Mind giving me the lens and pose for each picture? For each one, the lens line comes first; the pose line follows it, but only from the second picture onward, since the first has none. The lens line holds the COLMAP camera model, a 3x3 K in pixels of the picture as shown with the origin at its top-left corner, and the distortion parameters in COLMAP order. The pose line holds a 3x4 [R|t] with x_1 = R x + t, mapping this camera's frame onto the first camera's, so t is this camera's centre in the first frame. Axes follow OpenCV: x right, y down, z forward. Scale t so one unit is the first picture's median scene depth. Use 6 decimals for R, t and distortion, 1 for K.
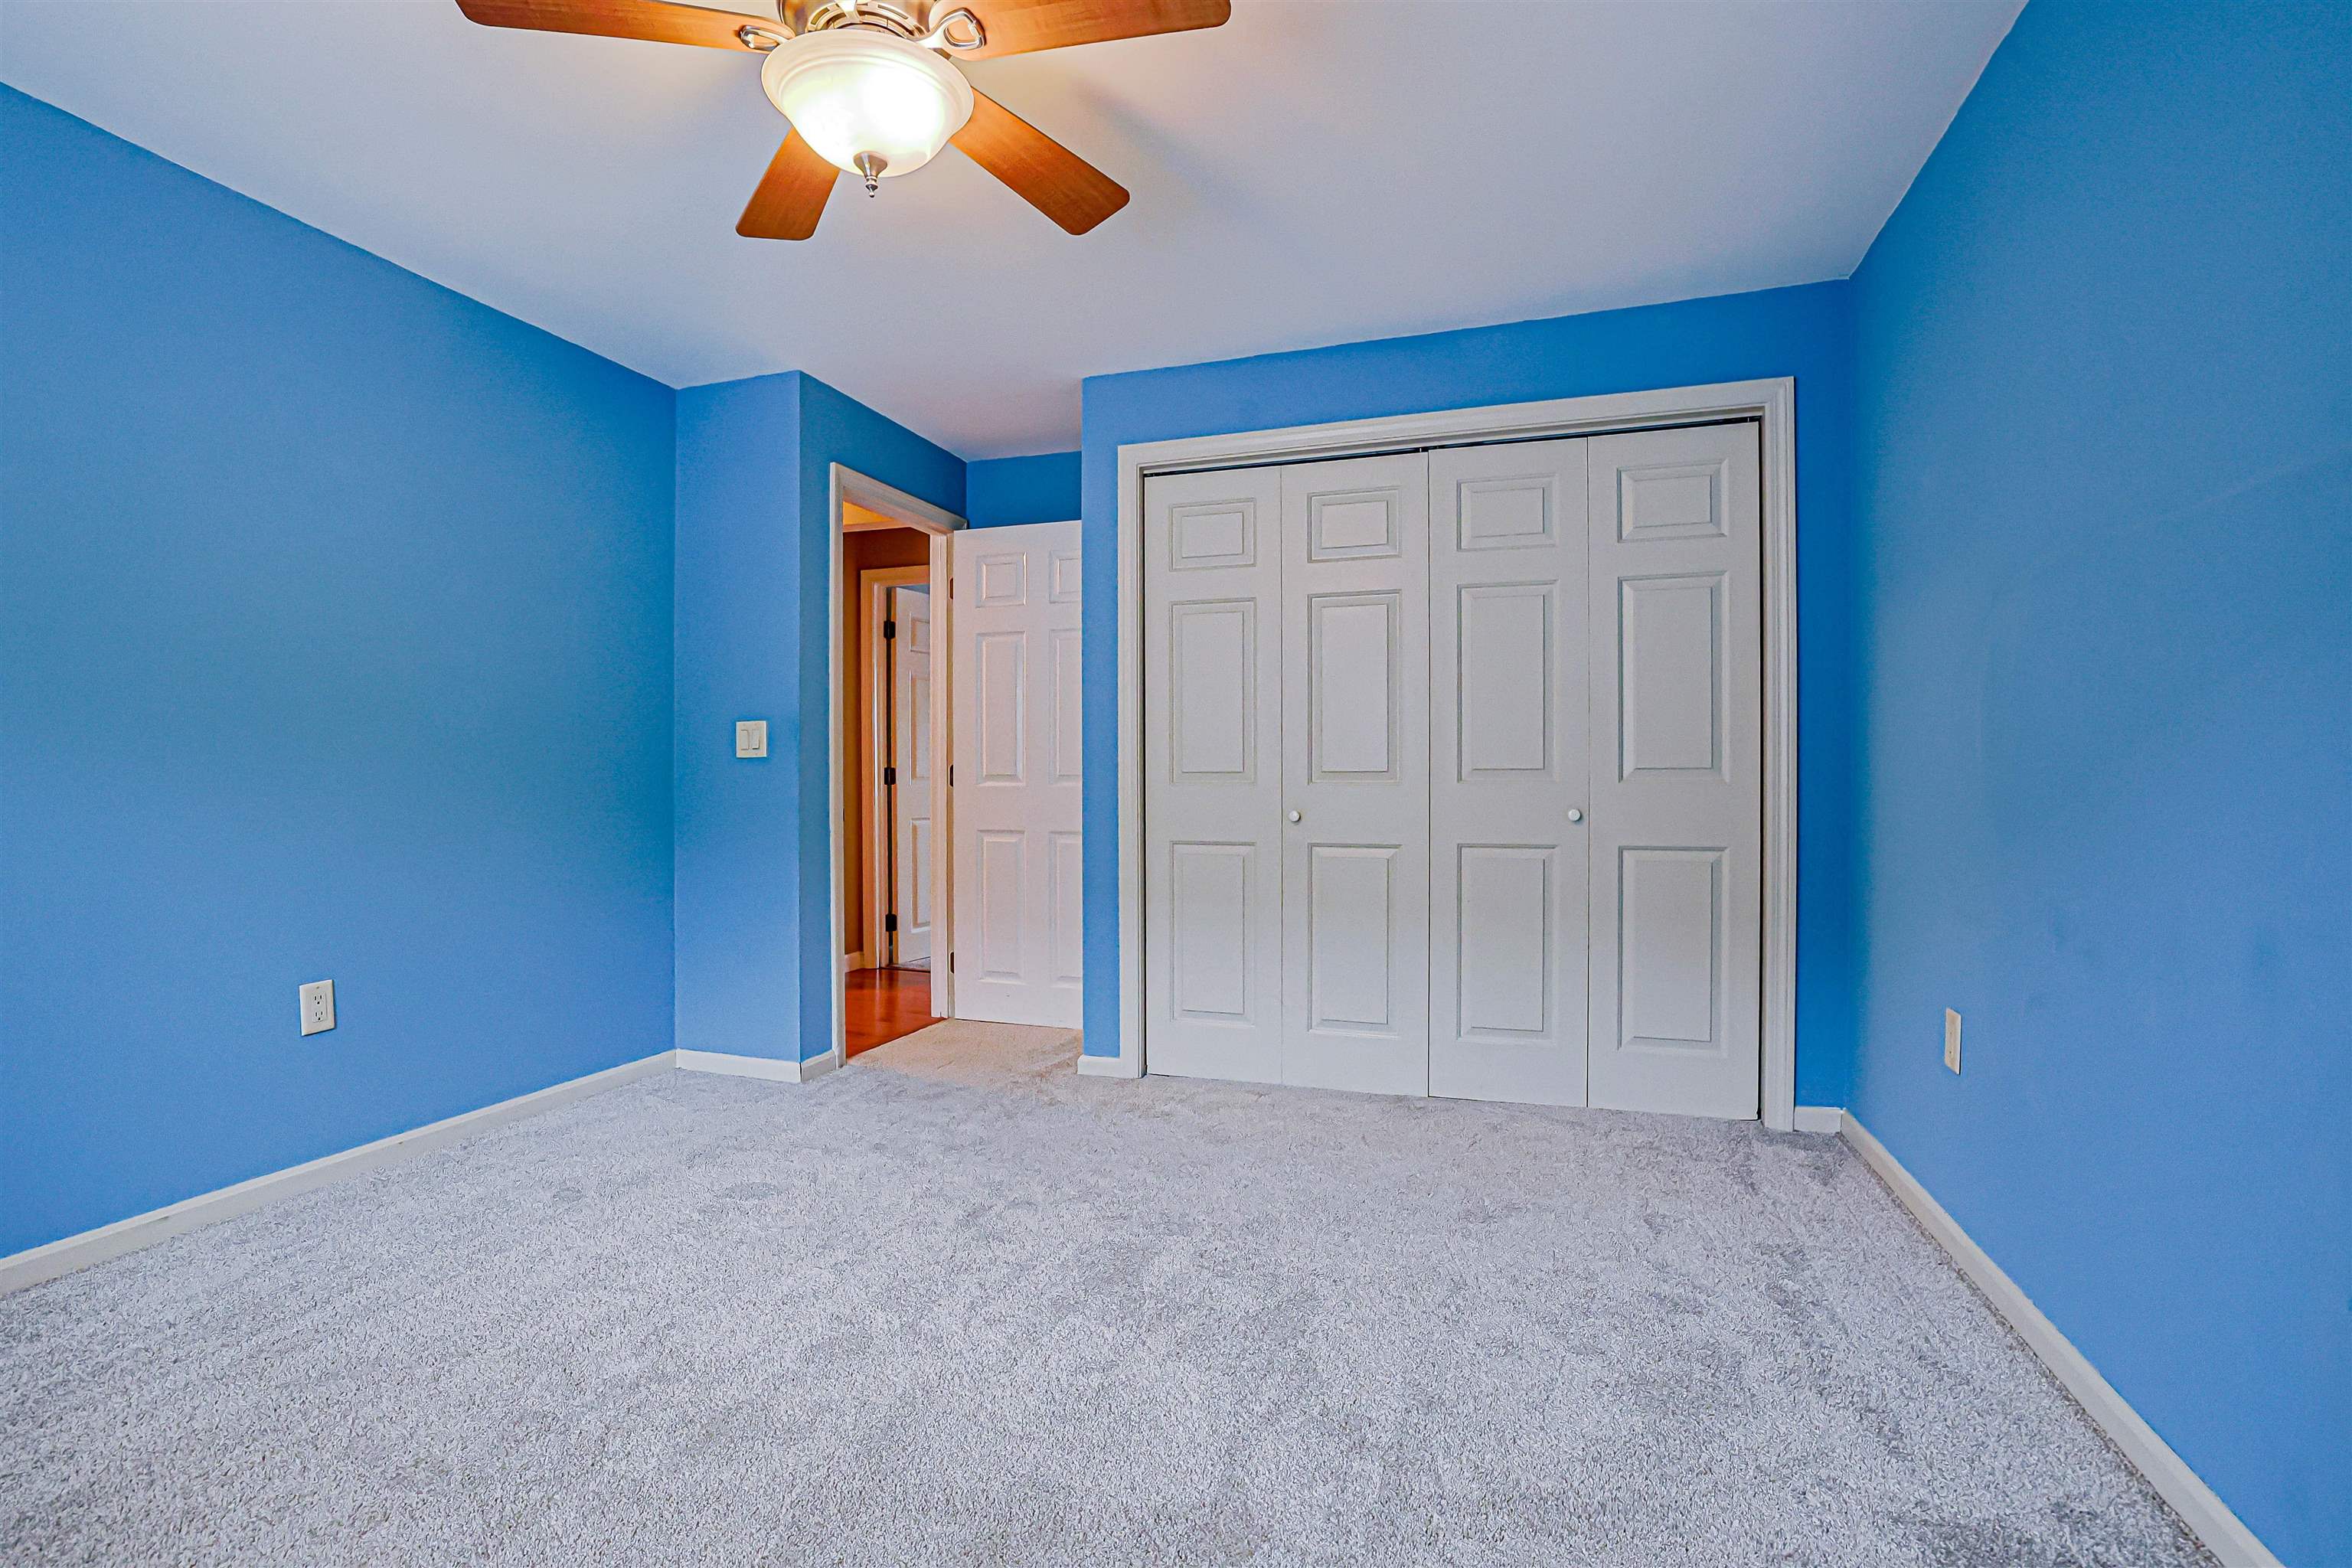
lens RADIAL K [[1101.4, 0, 1176.0], [0, 1101.4, 784.0], [0, 0, 1]] dist [-0.027843, 0.000052]
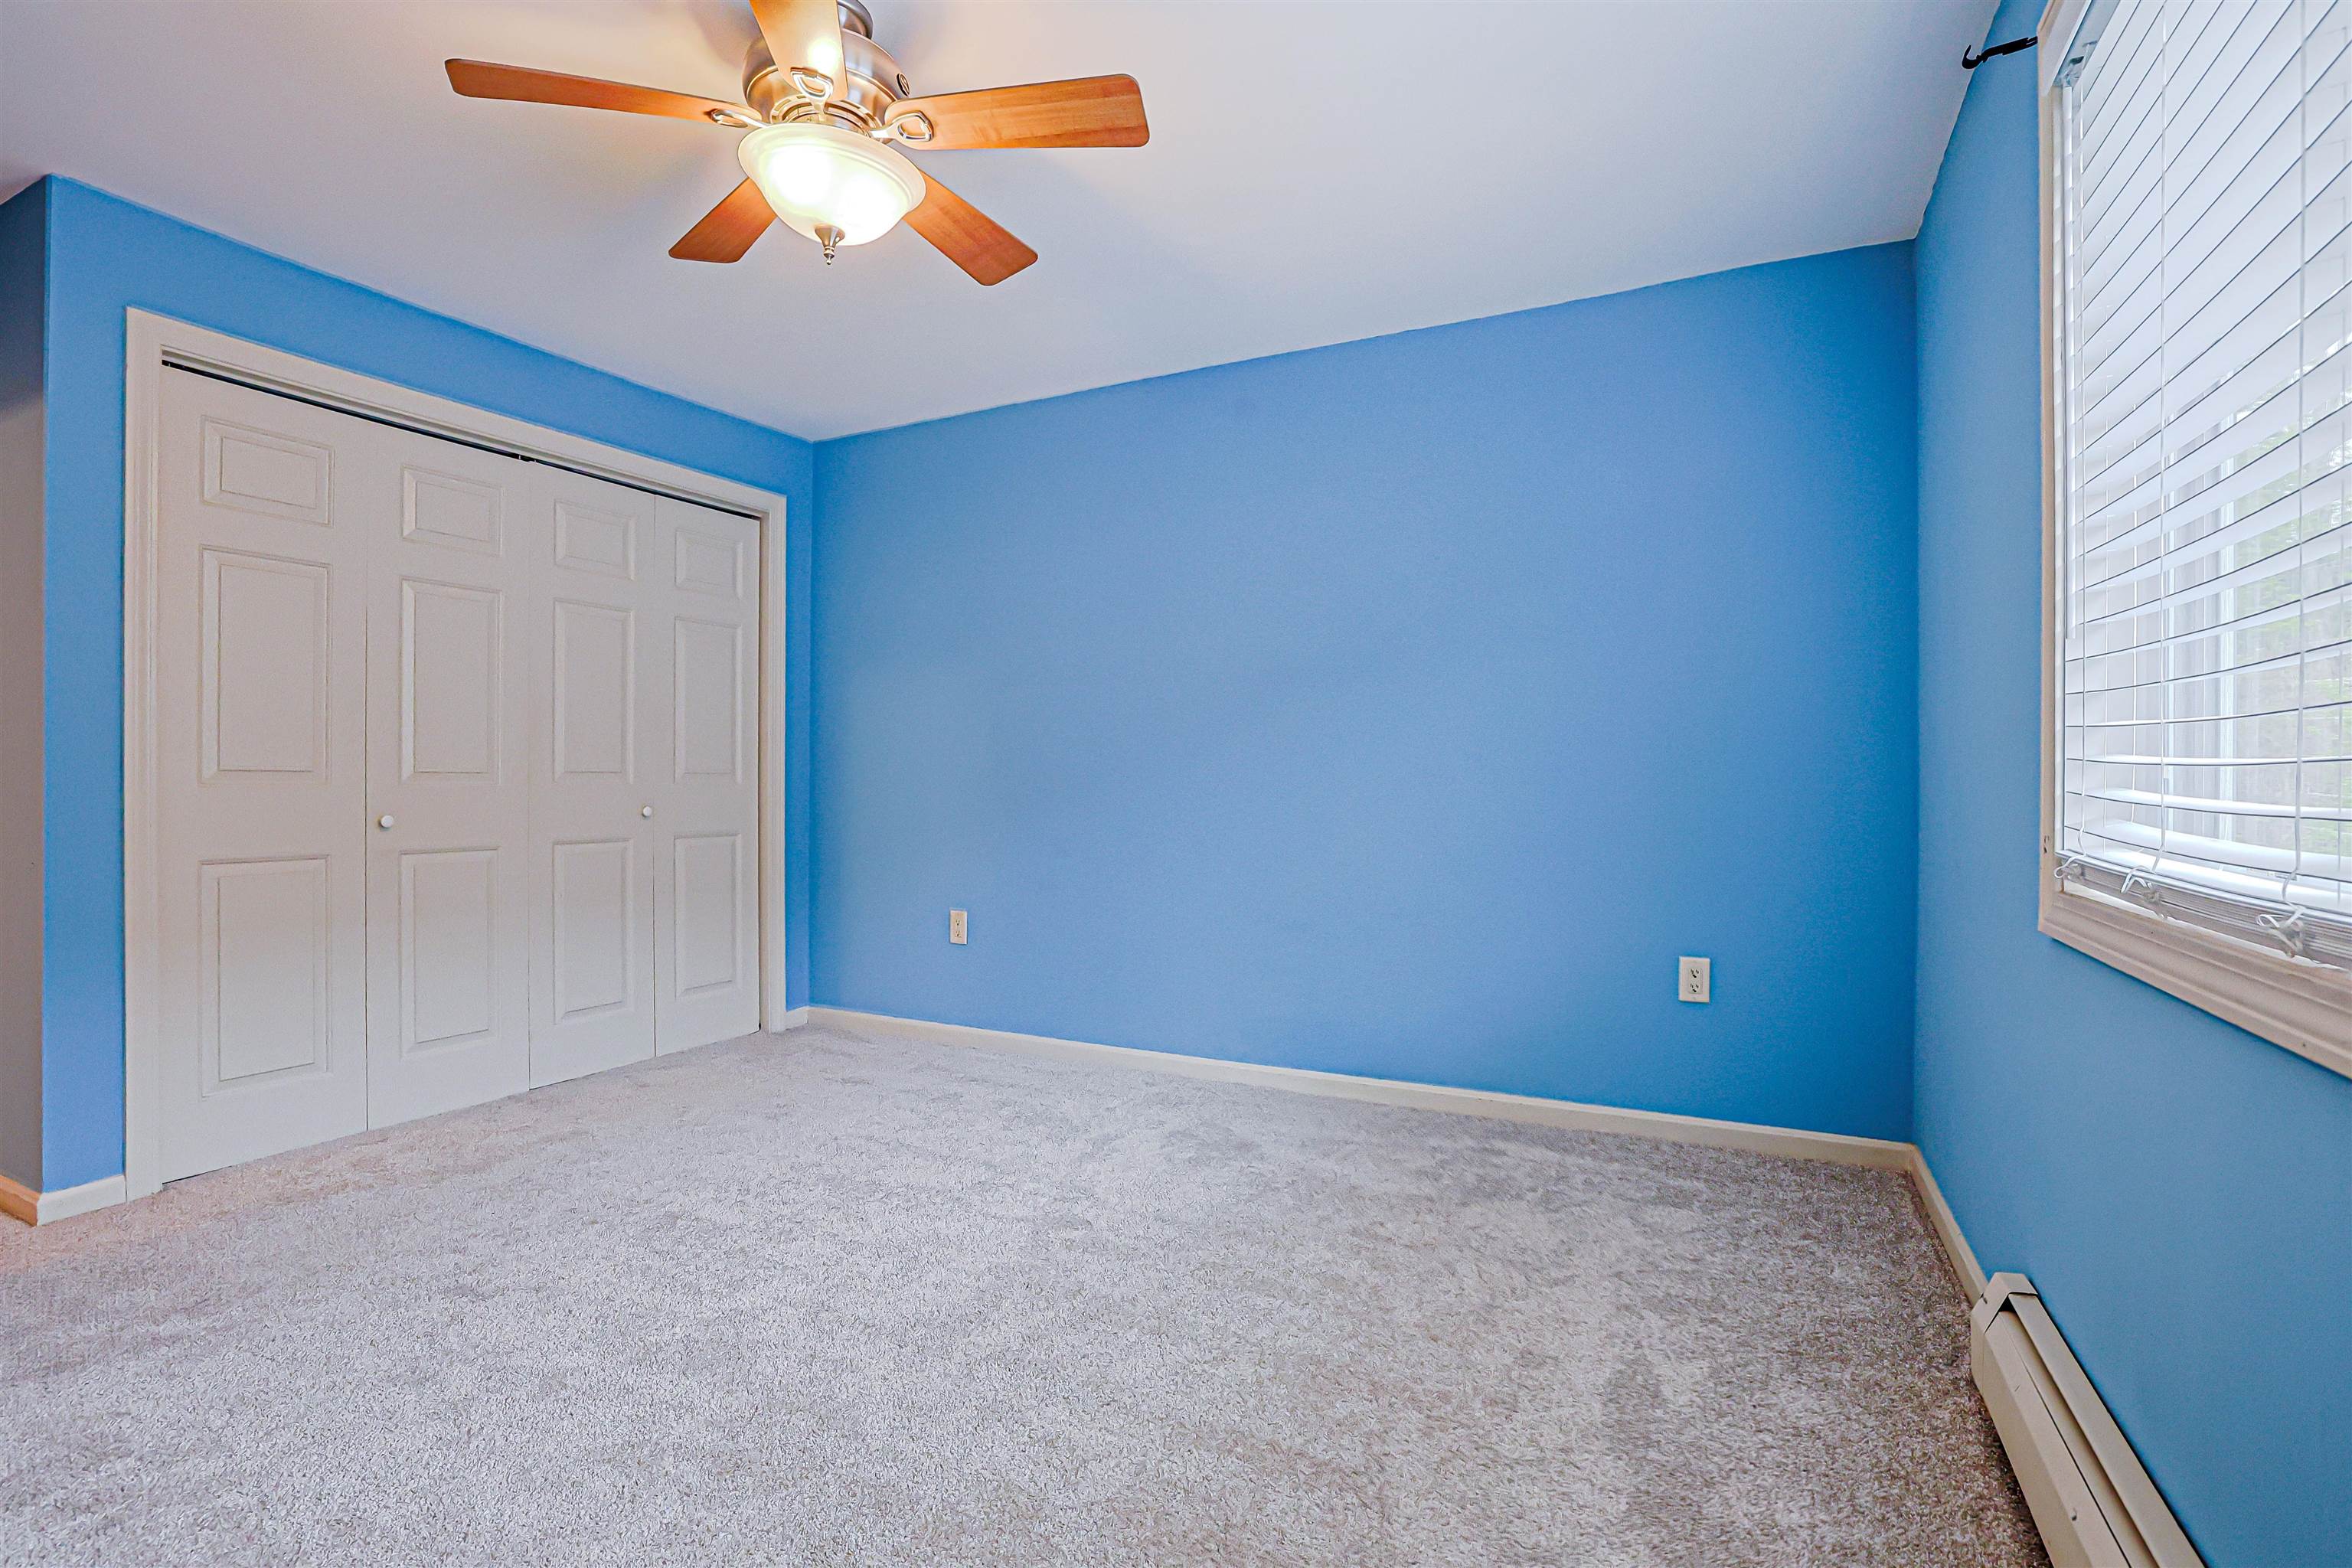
lens RADIAL K [[1129.0, 0, 1176.0], [0, 1129.0, 784.0], [0, 0, 1]] dist [0.000026, 0.000504]
pose [[0.155625, -0.000505, 0.987816, -0.767791], [0.004376, 0.999990, -0.000178, 0.001872], [-0.987807, 0.004350, 0.155626, 0.252983]]
